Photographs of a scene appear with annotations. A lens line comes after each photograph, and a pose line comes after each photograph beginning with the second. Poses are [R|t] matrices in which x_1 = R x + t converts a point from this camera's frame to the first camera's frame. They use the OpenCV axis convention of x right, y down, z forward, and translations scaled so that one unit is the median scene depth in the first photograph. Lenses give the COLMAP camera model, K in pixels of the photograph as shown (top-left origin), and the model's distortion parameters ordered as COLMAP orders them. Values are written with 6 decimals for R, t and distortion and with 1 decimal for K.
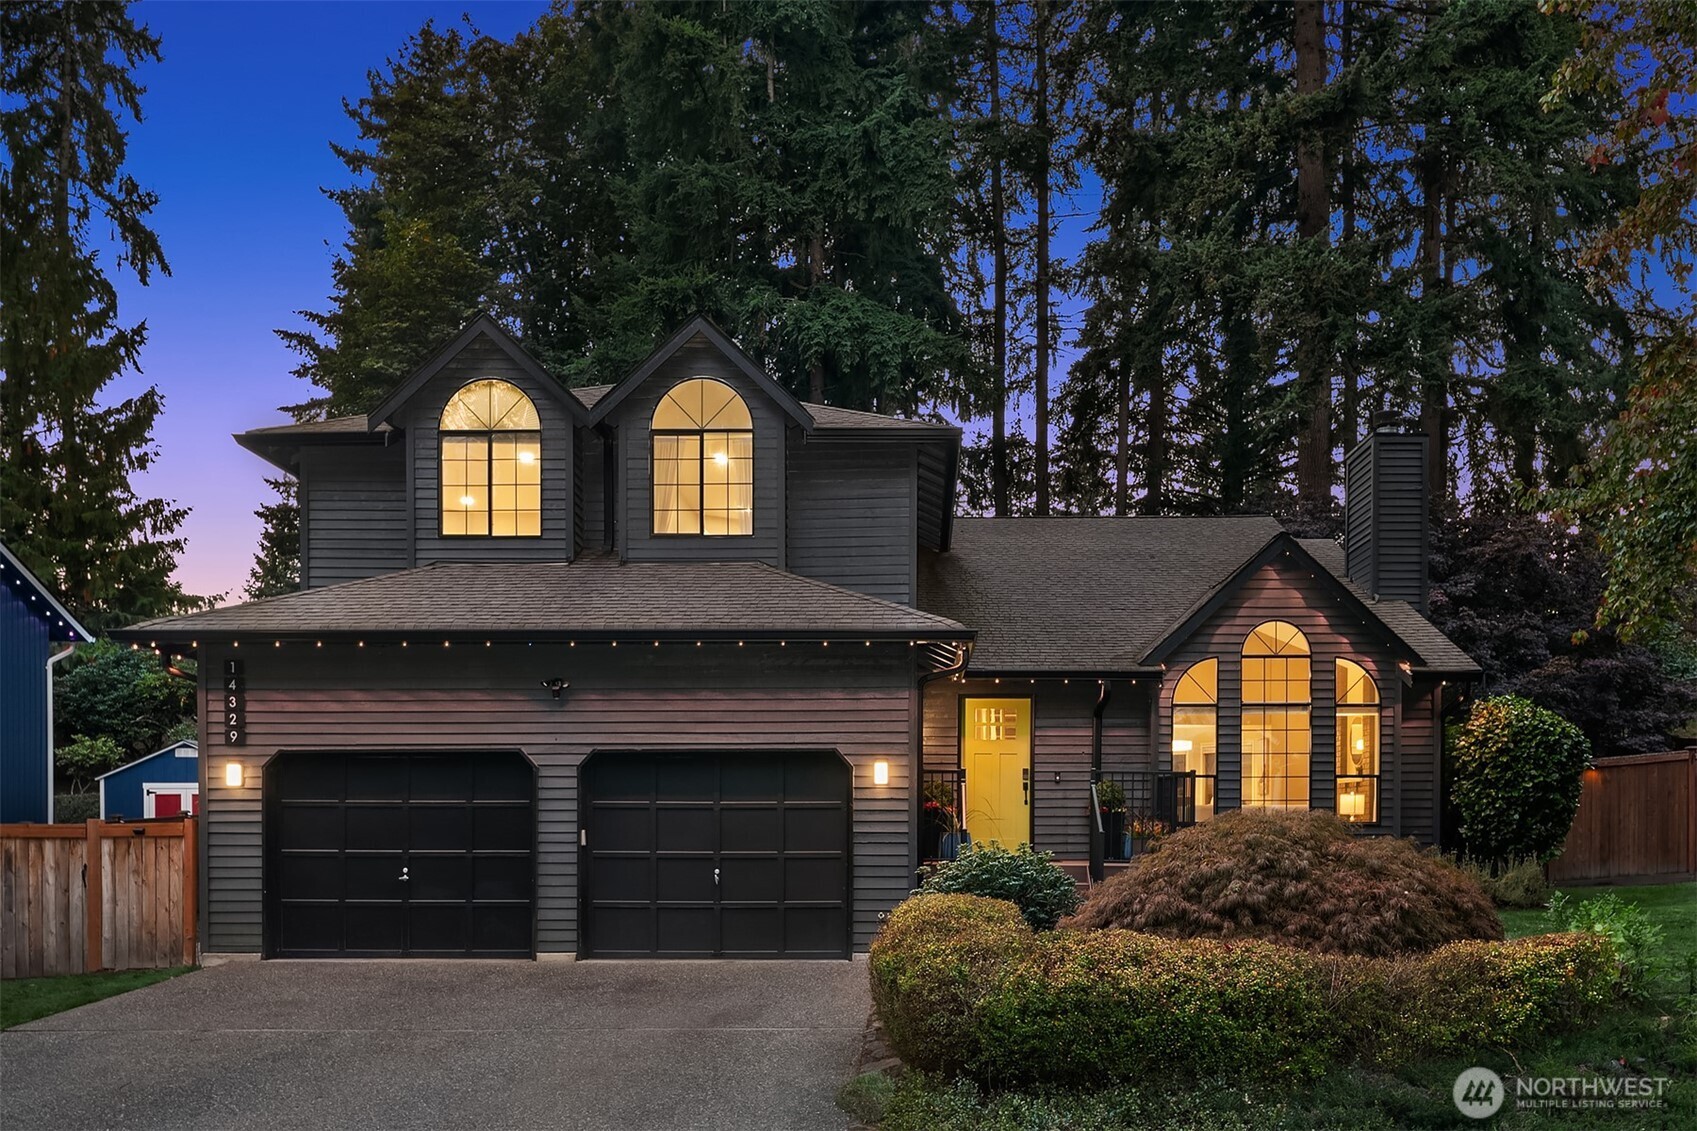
lens RADIAL K [[1524.0, 0, 848.6], [0, 1524.0, 558.6], [0, 0, 1]] dist [-0.006638, -0.013089]
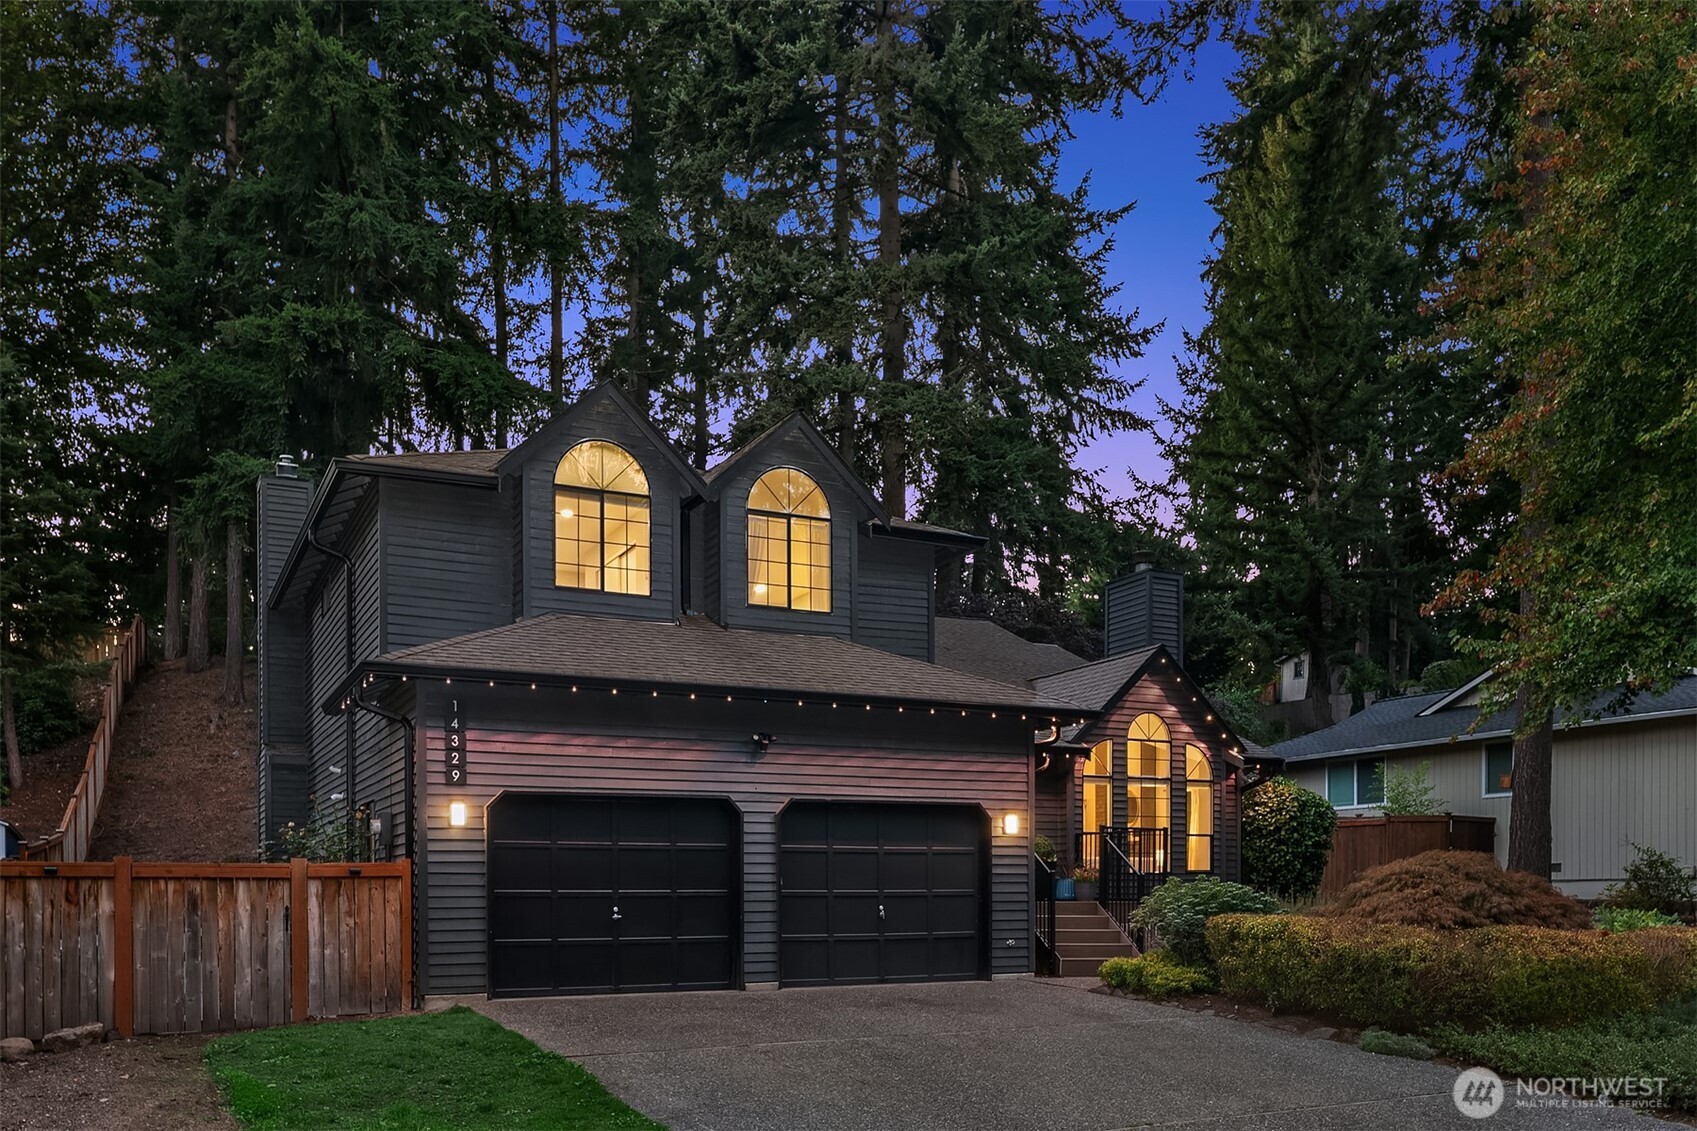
lens RADIAL K [[1524.0, 0, 846.9], [0, 1524.0, 571.9], [0, 0, 1]] dist [-0.006638, -0.013089]
pose [[0.865492, 0.100335, 0.490771, -0.684364], [-0.083033, 0.994917, -0.056974, 0.019966], [-0.493993, 0.008561, 0.869424, 0.008139]]
